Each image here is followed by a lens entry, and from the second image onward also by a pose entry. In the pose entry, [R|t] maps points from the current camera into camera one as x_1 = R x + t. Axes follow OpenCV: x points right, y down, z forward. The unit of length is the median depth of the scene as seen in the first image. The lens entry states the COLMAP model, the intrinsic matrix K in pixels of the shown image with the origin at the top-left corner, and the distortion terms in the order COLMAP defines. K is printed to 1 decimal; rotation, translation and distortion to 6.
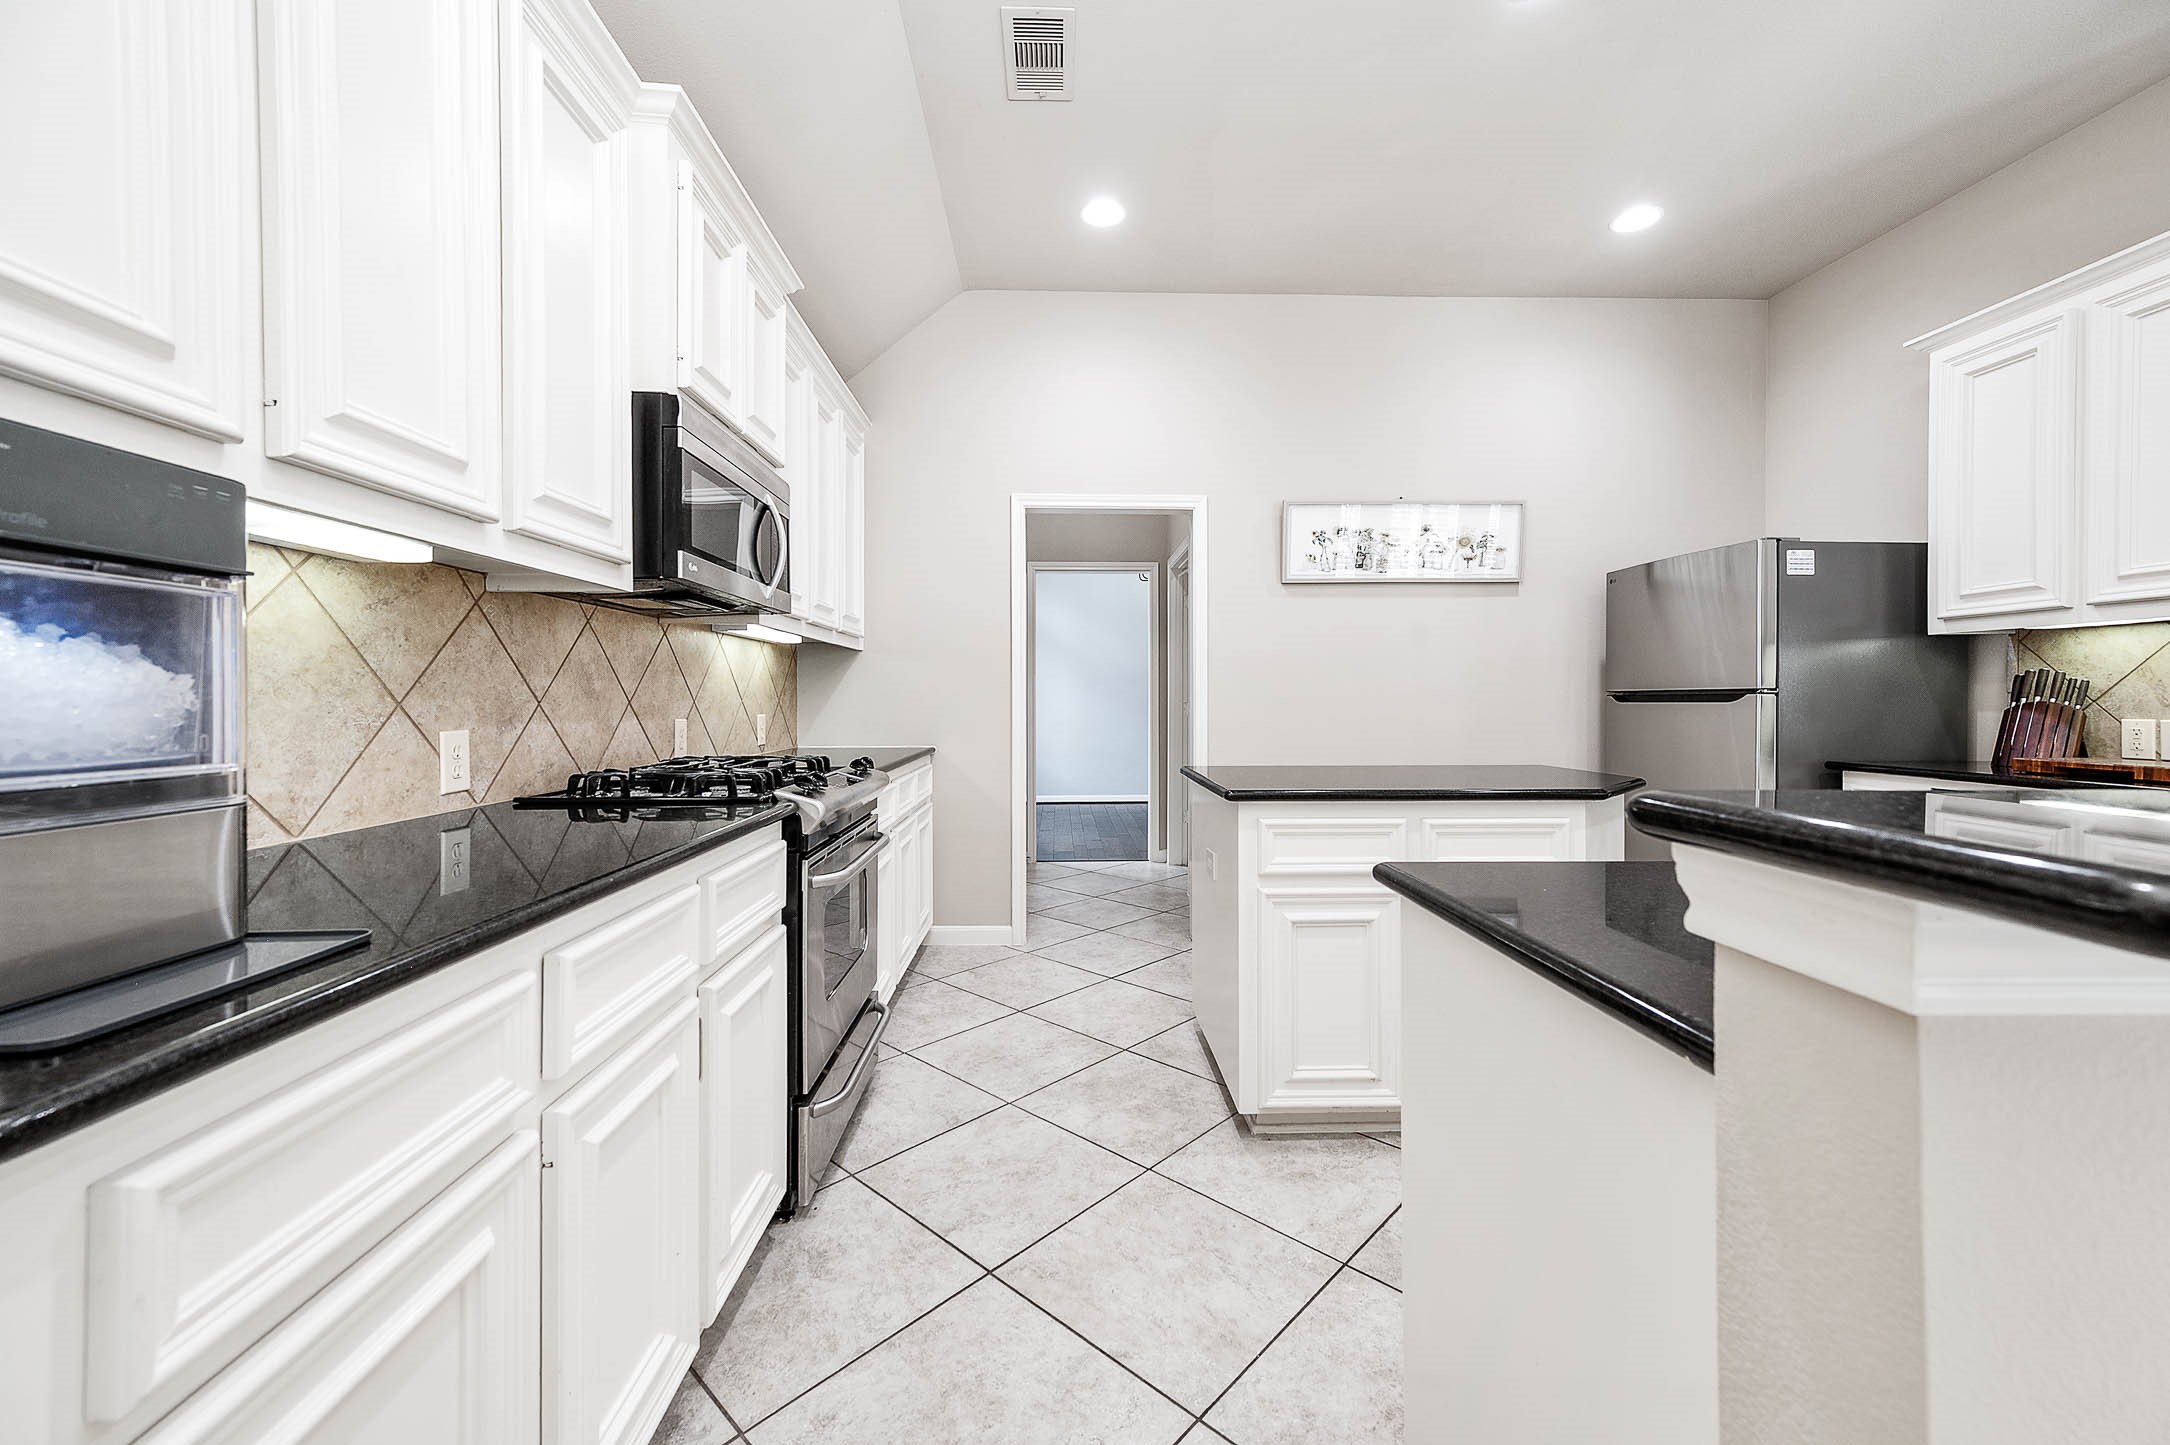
lens RADIAL K [[862.4, 0, 1091.6], [0, 862.4, 704.8], [0, 0, 1]] dist [0.010992, 0.000550]
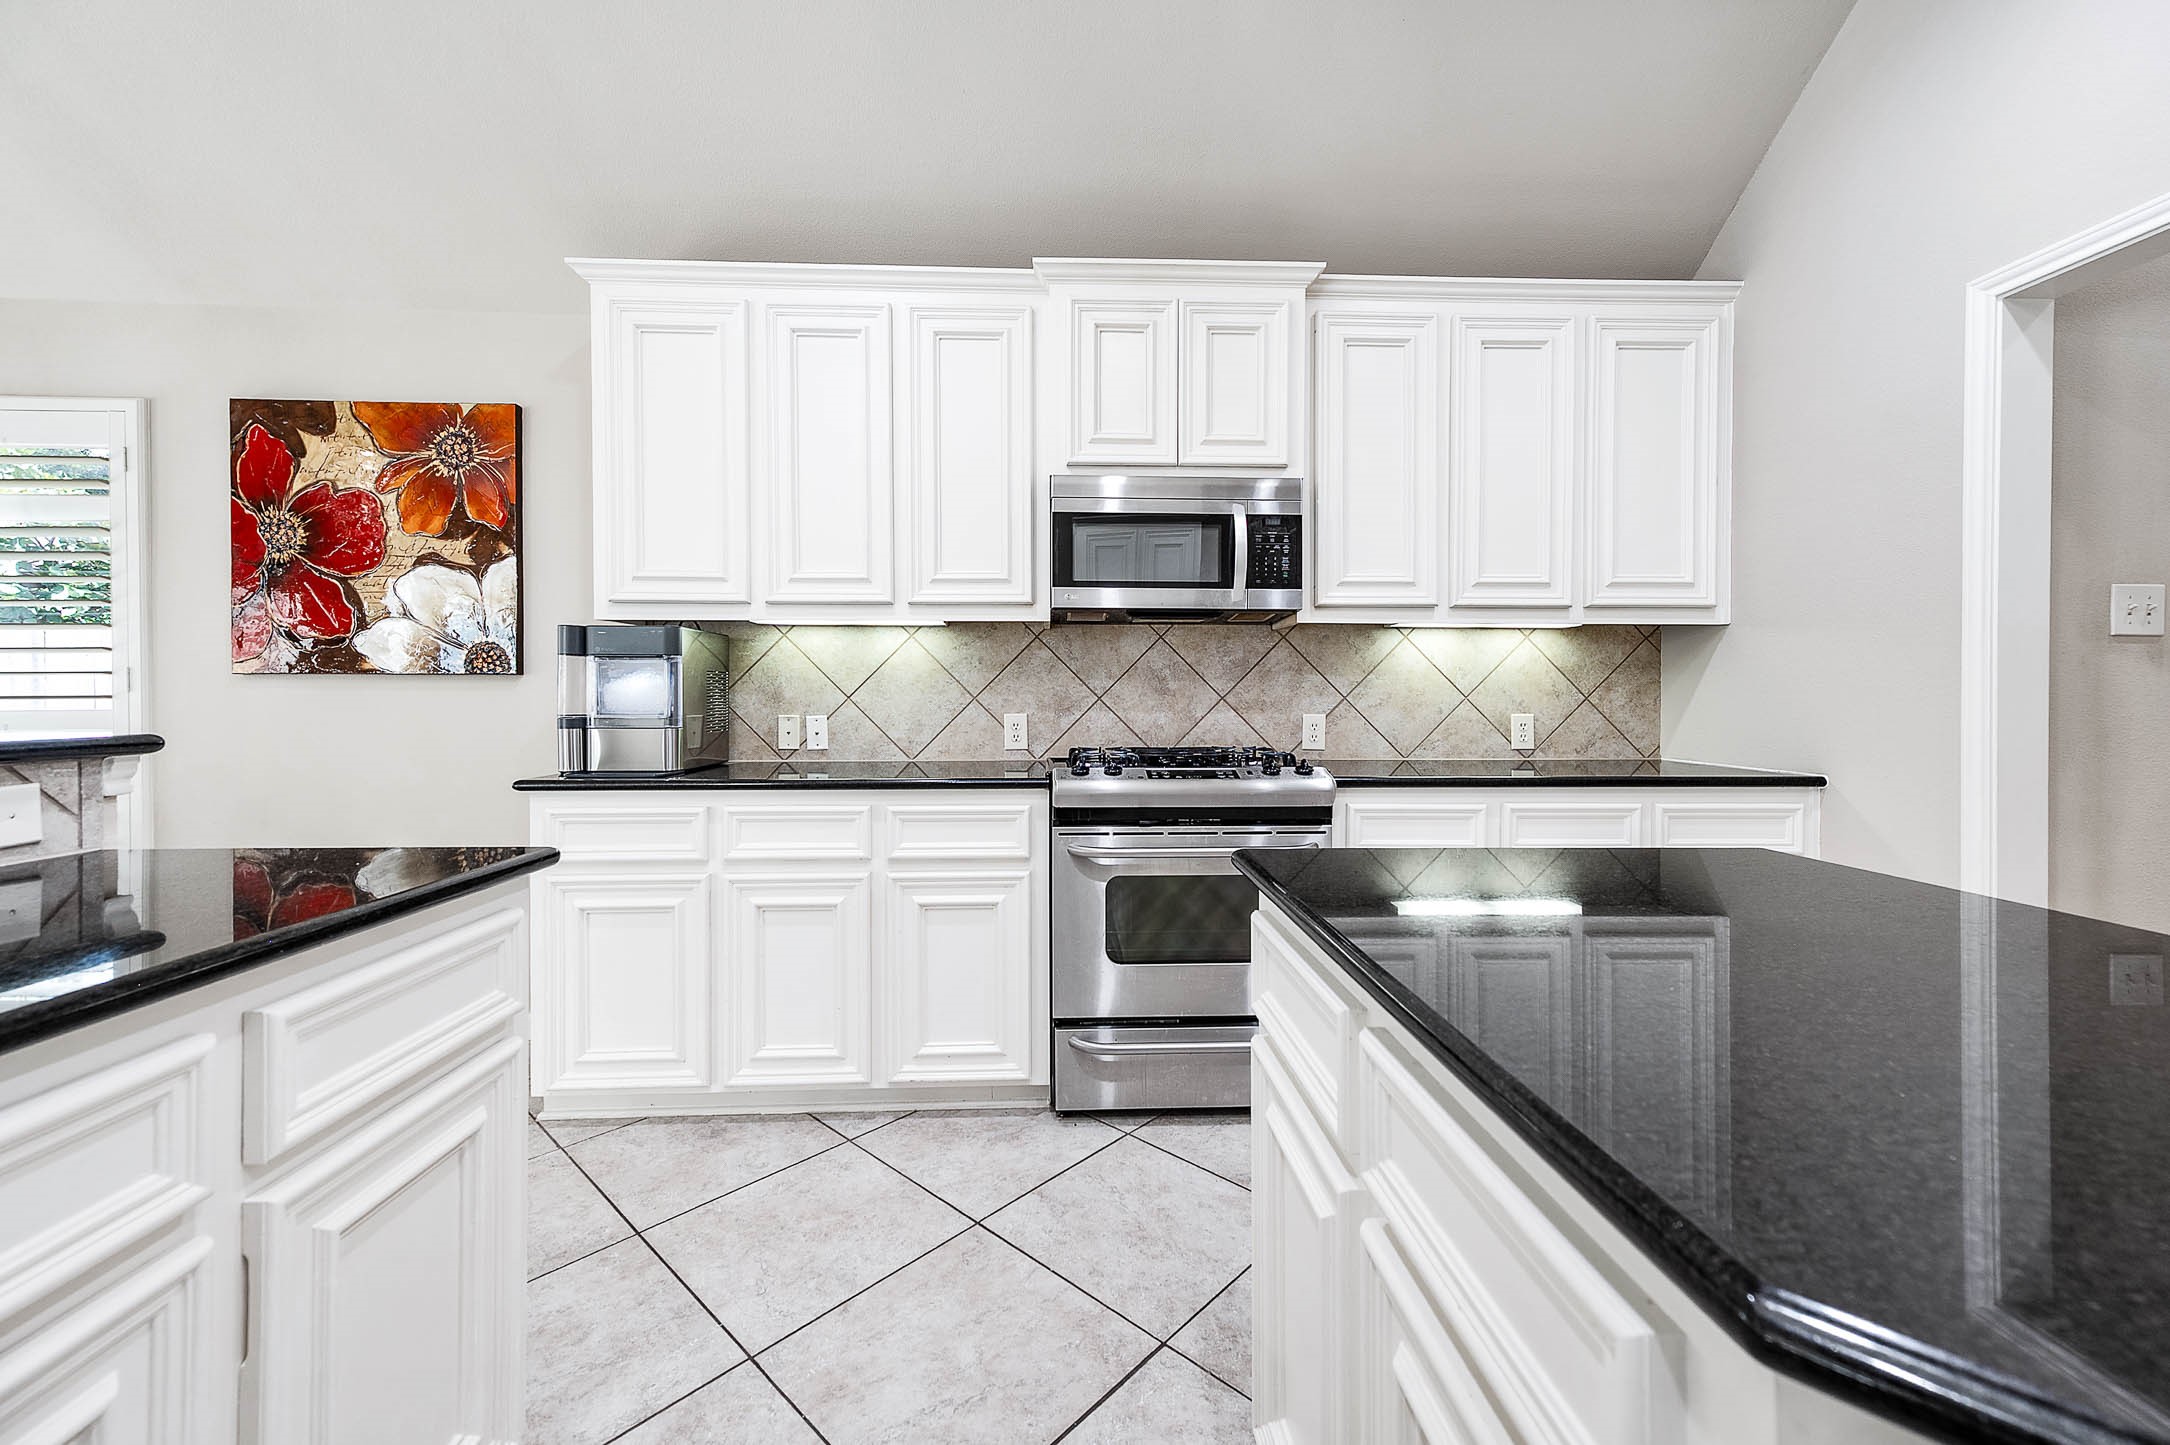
lens RADIAL K [[862.4, 0, 1084.2], [0, 862.4, 702.9], [0, 0, 1]] dist [0.010992, 0.000550]
pose [[-0.008232, 0.008422, -0.999931, 0.774904], [-0.007498, 0.999936, 0.008484, -0.005854], [0.999938, 0.007568, -0.008169, 0.916830]]
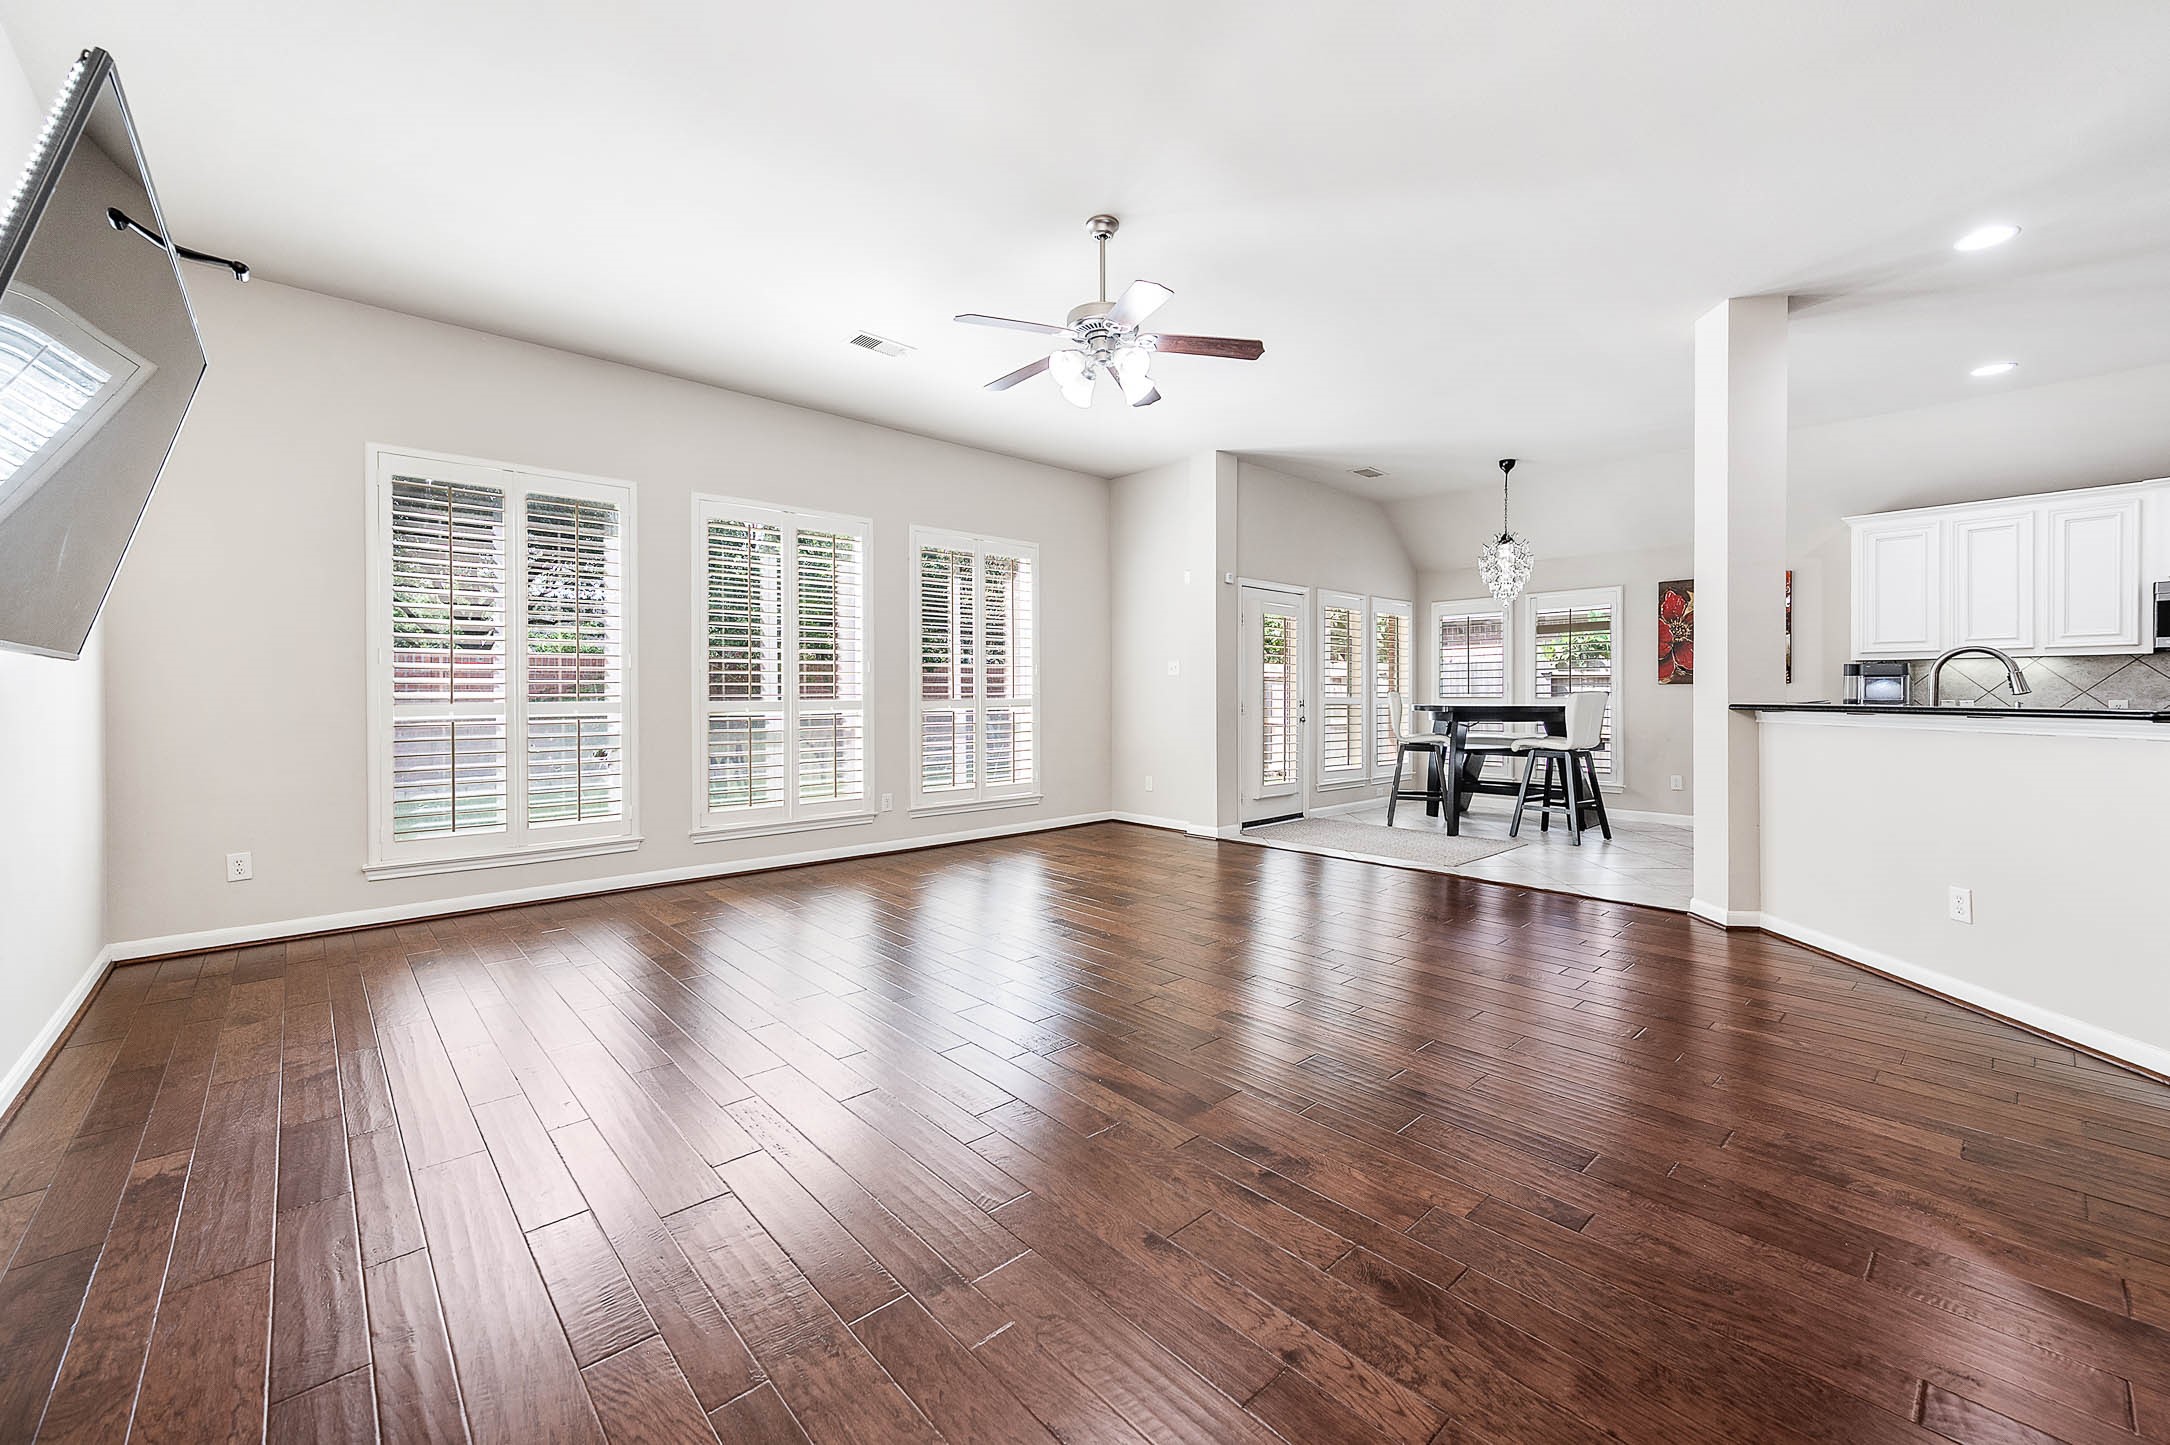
lens RADIAL K [[862.4, 0, 1072.0], [0, 862.4, 694.1], [0, 0, 1]] dist [0.010992, 0.000550]
pose [[-0.771167, -0.002486, -0.636628, 3.550188], [-0.005192, 0.999984, 0.002385, 0.017081], [0.636612, 0.005145, -0.771167, 0.825420]]
